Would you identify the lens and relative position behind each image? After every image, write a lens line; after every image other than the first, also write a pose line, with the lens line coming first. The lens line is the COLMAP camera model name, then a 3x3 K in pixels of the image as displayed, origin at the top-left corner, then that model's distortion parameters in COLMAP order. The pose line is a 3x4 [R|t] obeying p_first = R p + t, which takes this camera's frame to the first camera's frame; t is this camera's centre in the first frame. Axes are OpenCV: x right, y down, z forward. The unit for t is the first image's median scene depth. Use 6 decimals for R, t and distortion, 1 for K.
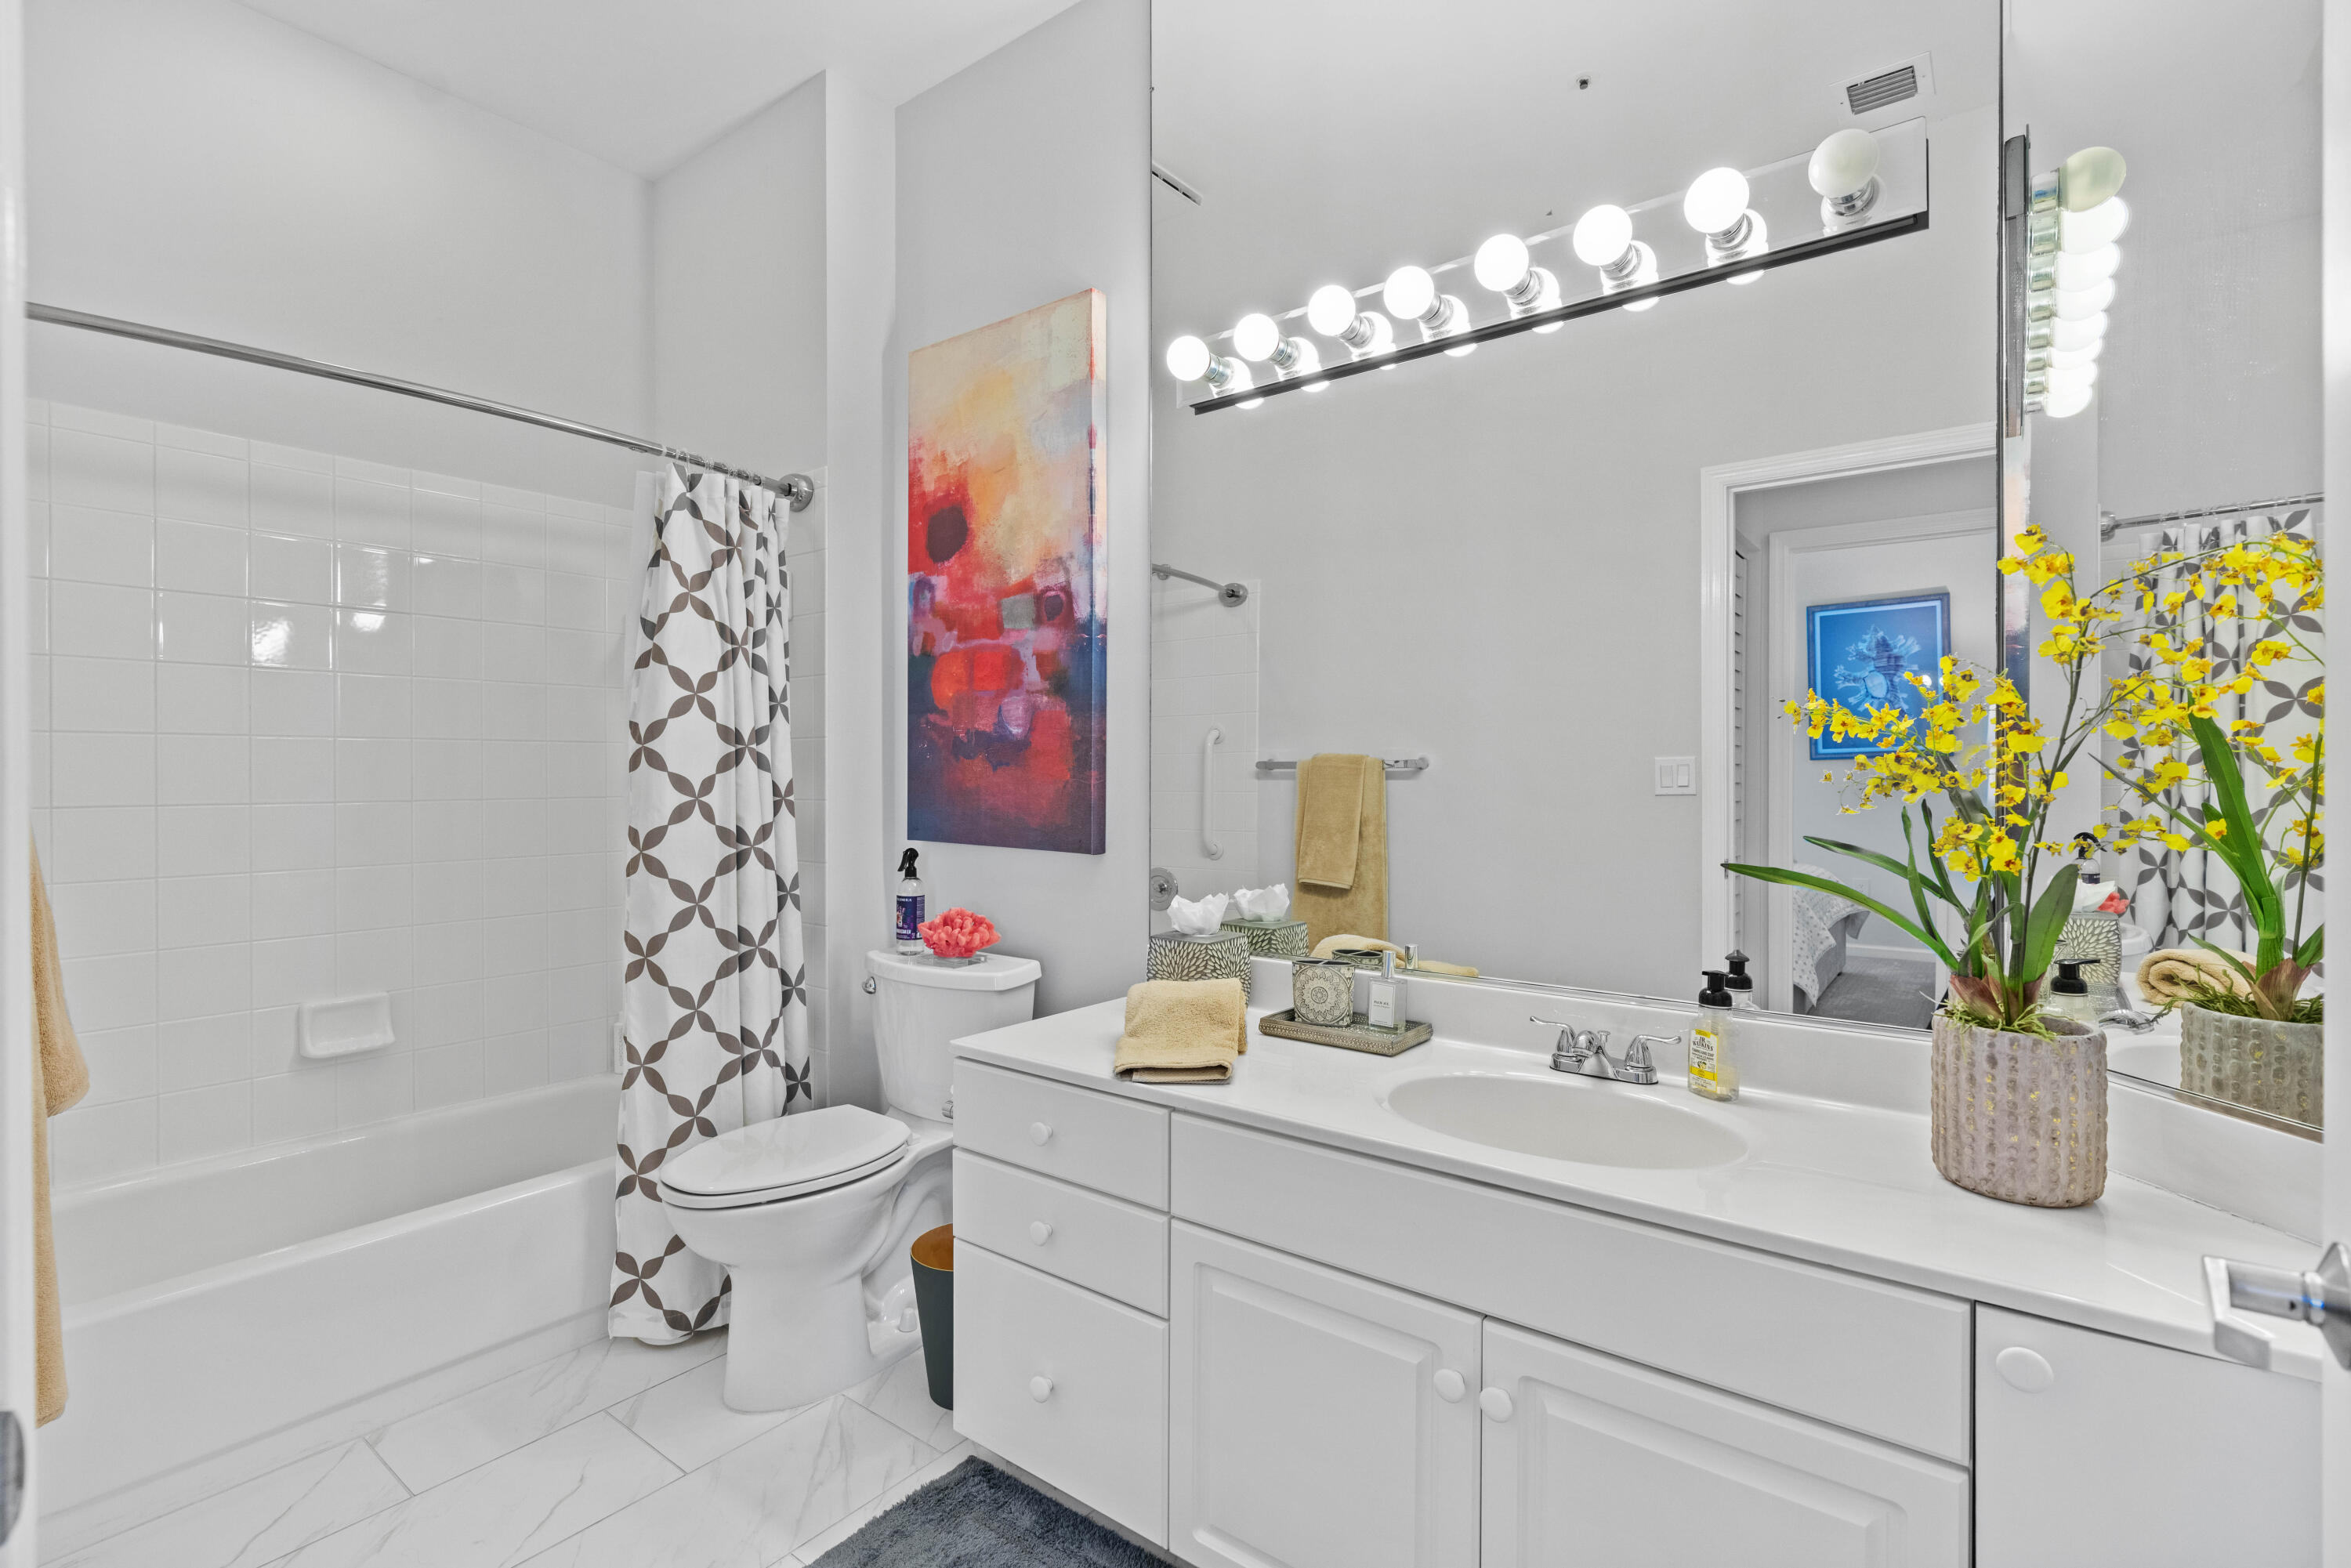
lens RADIAL K [[1016.7, 0, 1125.1], [0, 1016.7, 777.8], [0, 0, 1]] dist [-0.000922, 0.000114]
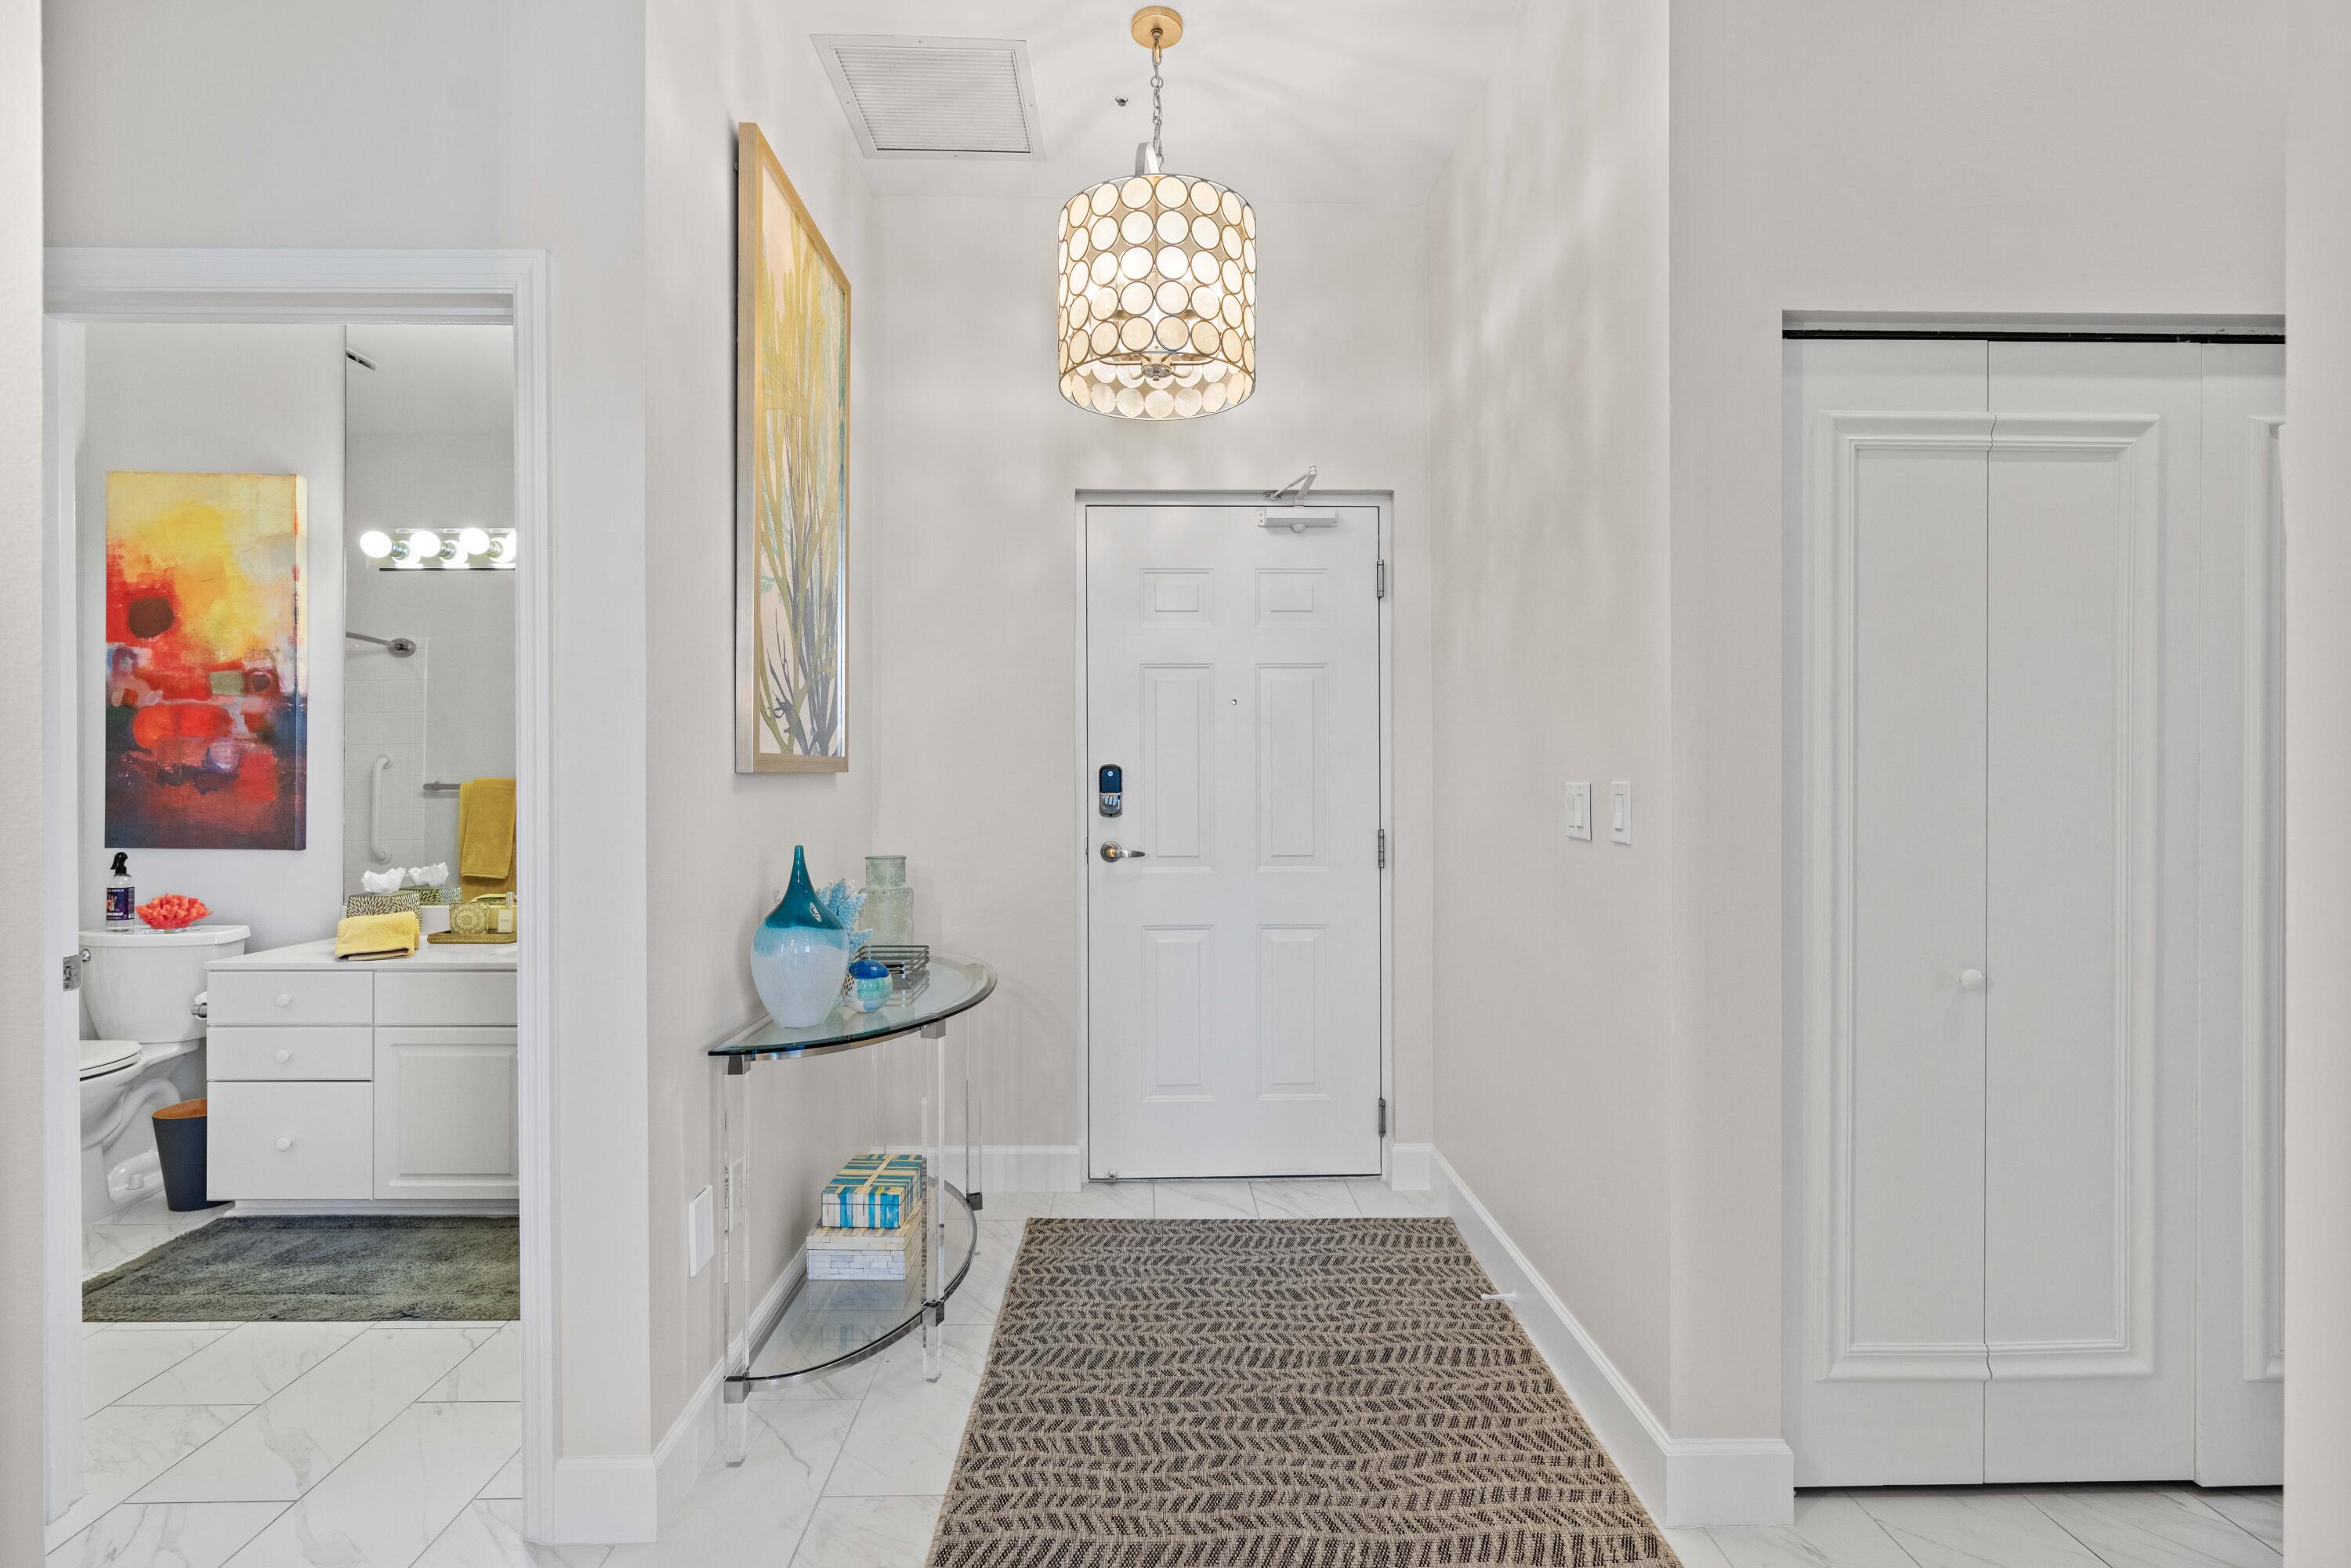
lens RADIAL K [[1069.7, 0, 1156.8], [0, 1069.7, 788.8], [0, 0, 1]] dist [-0.036019, 0.013511]
pose [[0.740335, -0.000794, 0.672237, -0.128298], [0.001878, 0.999998, -0.000888, -0.011272], [-0.672235, 0.001920, 0.740335, -0.963766]]
